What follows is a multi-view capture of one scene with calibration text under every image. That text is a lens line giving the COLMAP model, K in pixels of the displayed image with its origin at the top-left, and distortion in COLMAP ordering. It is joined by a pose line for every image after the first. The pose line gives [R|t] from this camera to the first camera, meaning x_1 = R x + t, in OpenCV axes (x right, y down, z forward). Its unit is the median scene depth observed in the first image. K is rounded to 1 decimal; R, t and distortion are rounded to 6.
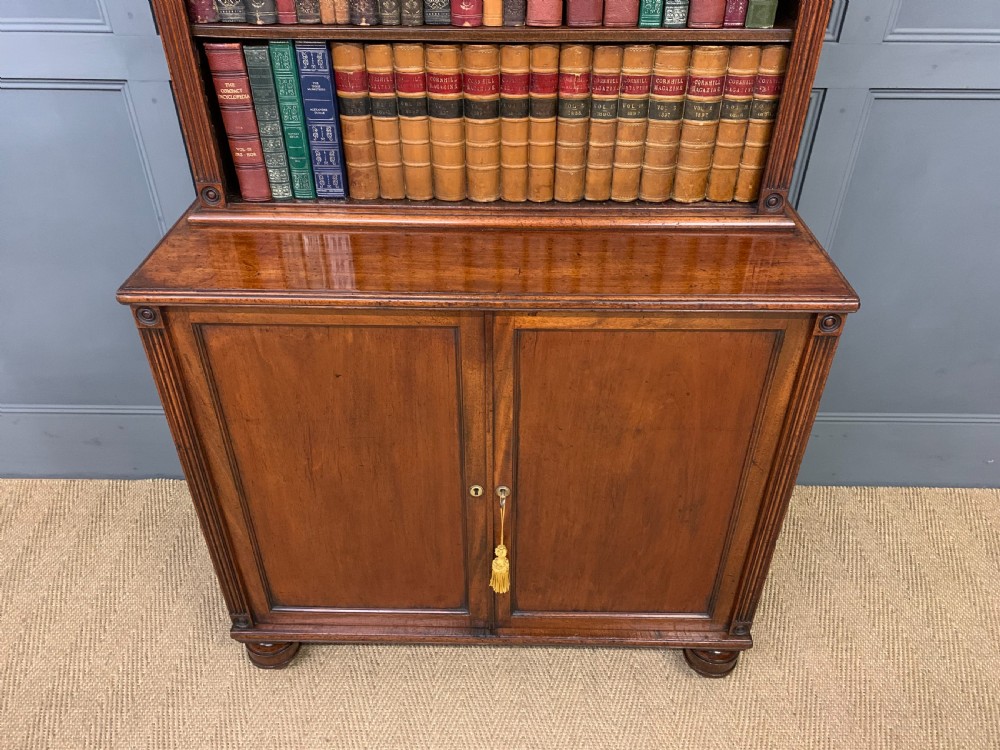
lens RADIAL K [[758.6, 0, 502.3], [0, 758.6, 371.1], [0, 0, 1]] dist [0.018748, -0.010364]
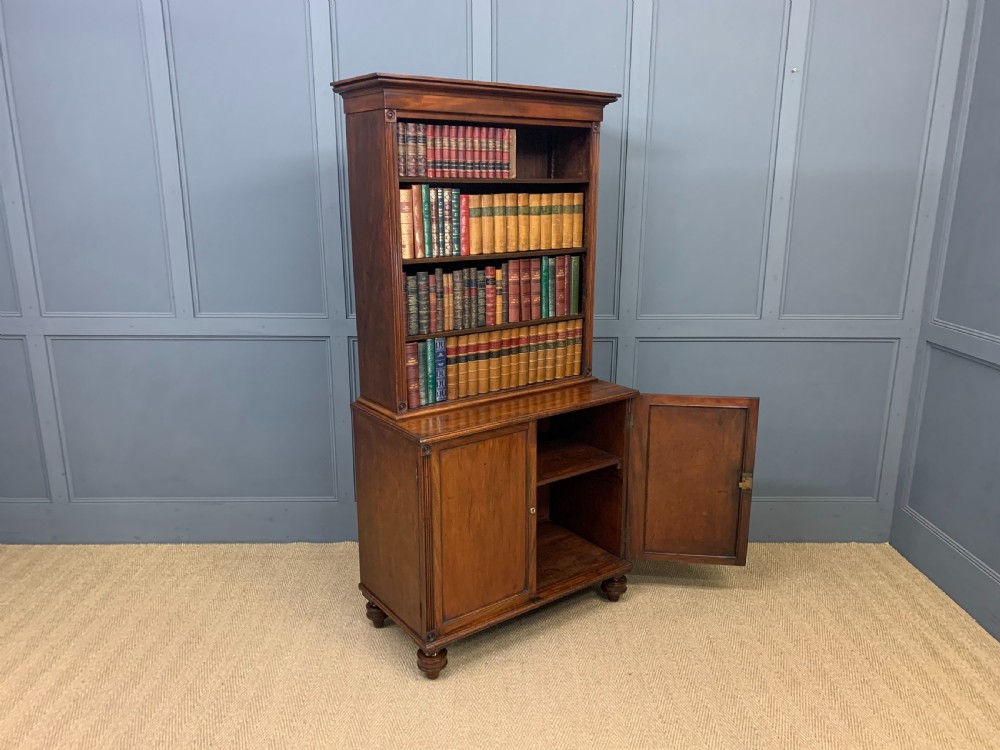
lens RADIAL K [[769.9, 0, 499.0], [0, 769.9, 387.9], [0, 0, 1]] dist [0.010405, -0.004045]
pose [[0.800502, -0.159611, 0.577685, -1.476932], [0.359221, 0.899340, -0.249294, 0.391107], [-0.479746, 0.407077, 0.777259, -0.934892]]
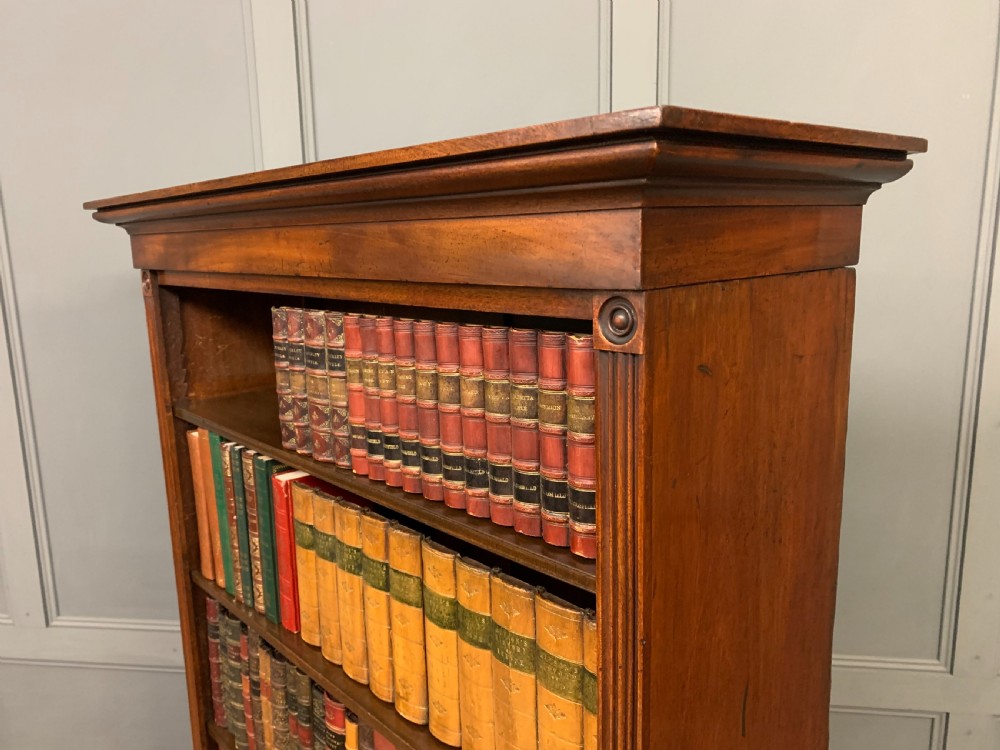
lens RADIAL K [[775.4, 0, 481.0], [0, 775.4, 376.8], [0, 0, 1]] dist [0.034602, -0.000064]
pose [[0.670890, 0.108270, -0.733610, 0.628878], [-0.416669, 0.873390, -0.252146, -0.719648], [0.613428, 0.474835, 0.631061, 0.219457]]
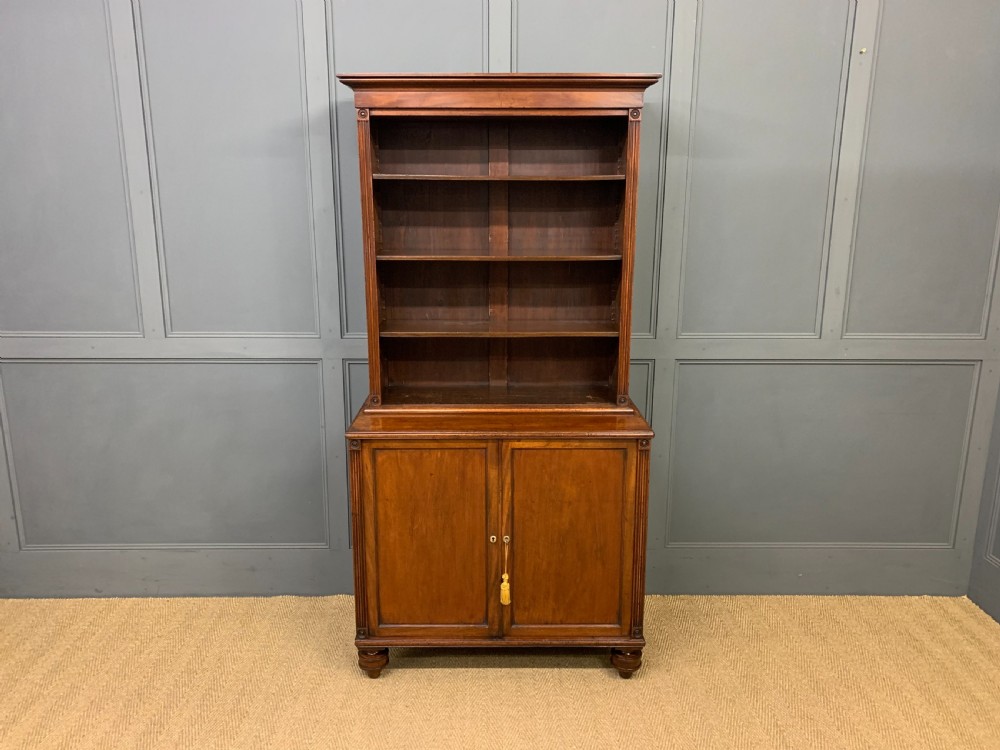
lens RADIAL K [[745.4, 0, 492.6], [0, 745.4, 363.2], [0, 0, 1]] dist [0.002702, -0.000823]
pose [[0.999883, -0.008077, 0.012998, -0.062830], [0.012546, 0.918992, -0.394076, 0.552214], [-0.008762, 0.394193, 0.918986, -1.100467]]
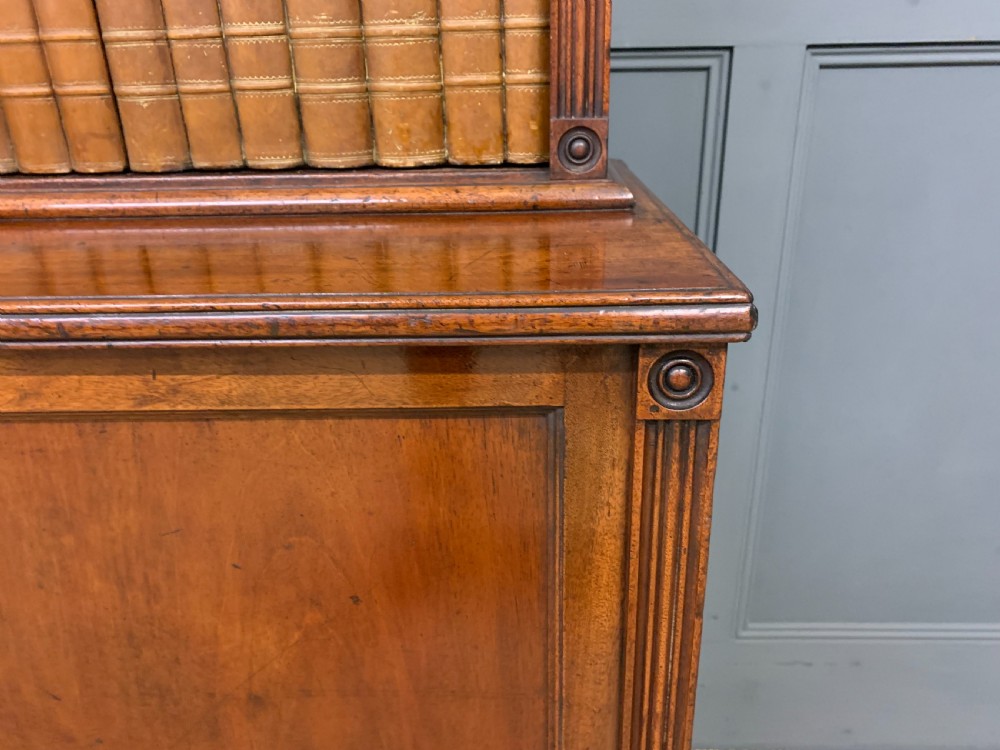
lens RADIAL K [[781.5, 0, 503.6], [0, 781.5, 374.5], [0, 0, 1]] dist [0.004903, -0.000028]
pose [[0.999698, -0.014412, -0.019895, 0.321437], [0.009186, 0.970382, -0.241400, 0.016122], [0.022785, 0.241145, 0.970222, 0.591867]]
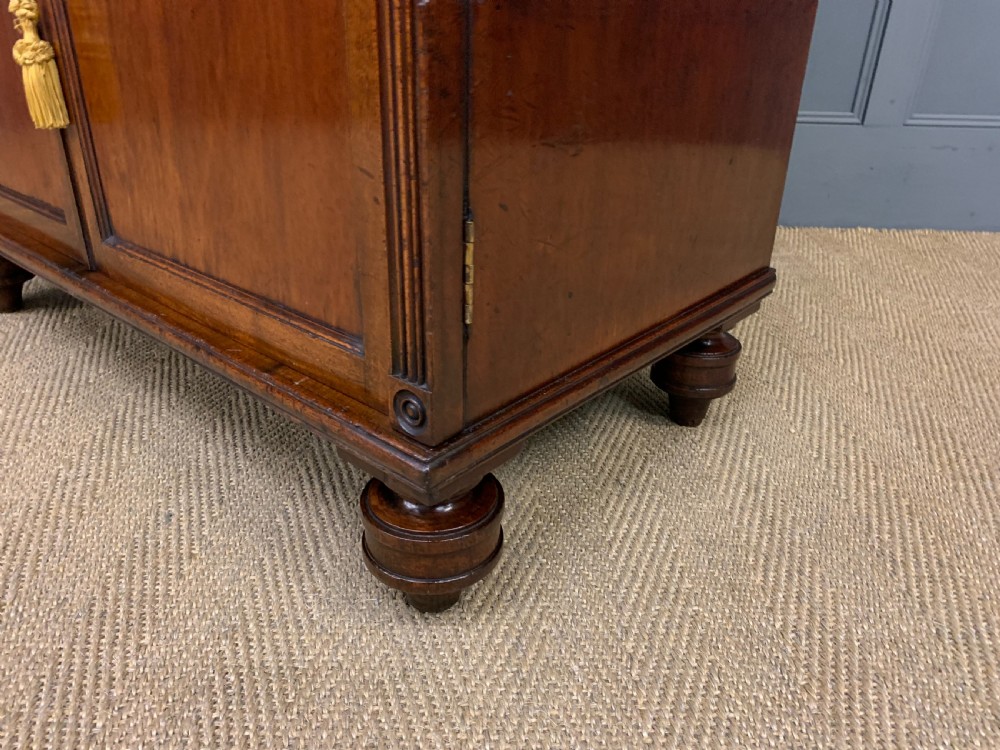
lens RADIAL K [[769.9, 0, 499.0], [0, 769.9, 387.9], [0, 0, 1]] dist [0.010405, -0.004045]
pose [[0.766850, 0.302014, -0.566329, 0.660118], [-0.395905, 0.917087, -0.047016, 0.410833], [0.505174, 0.260267, 0.822837, 0.919684]]
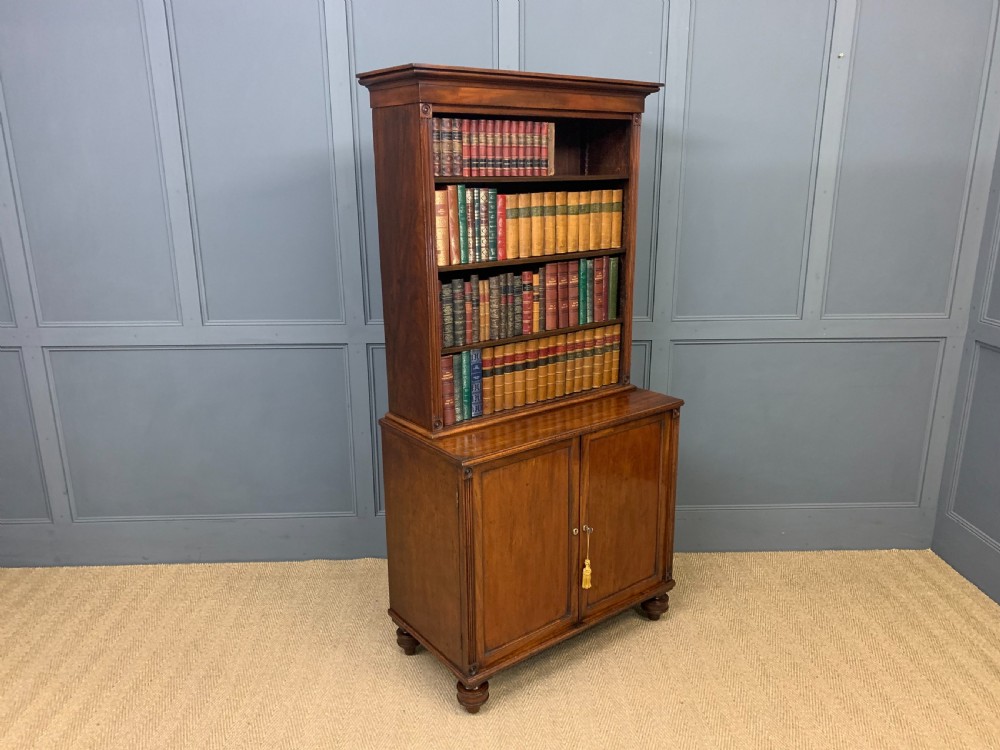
lens RADIAL K [[769.9, 0, 499.0], [0, 769.9, 387.9], [0, 0, 1]] dist [0.010405, -0.004045]
pose [[0.787856, -0.182384, 0.588234, -1.493297], [0.375844, 0.899043, -0.224639, 0.216865], [-0.487878, 0.398068, 0.776864, -0.769951]]
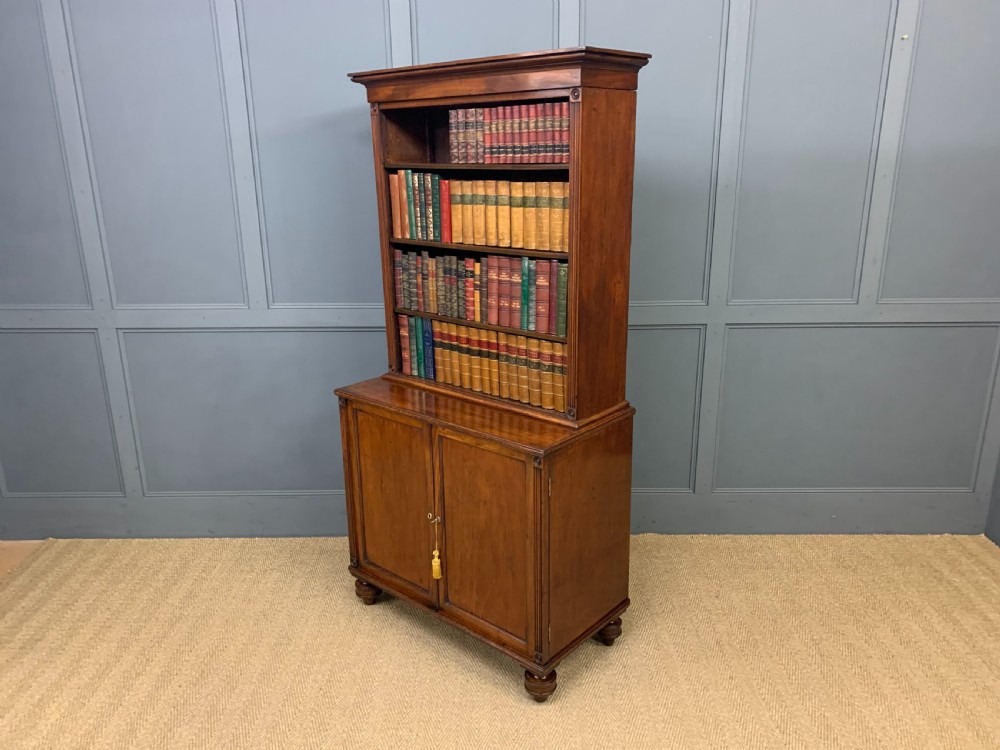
lens RADIAL K [[769.9, 0, 499.0], [0, 769.9, 387.9], [0, 0, 1]] dist [0.010405, -0.004045]
pose [[0.761225, 0.176006, -0.624146, 1.515354], [-0.368111, 0.909649, -0.192441, 0.189825], [0.533883, 0.376246, 0.757237, -0.728789]]
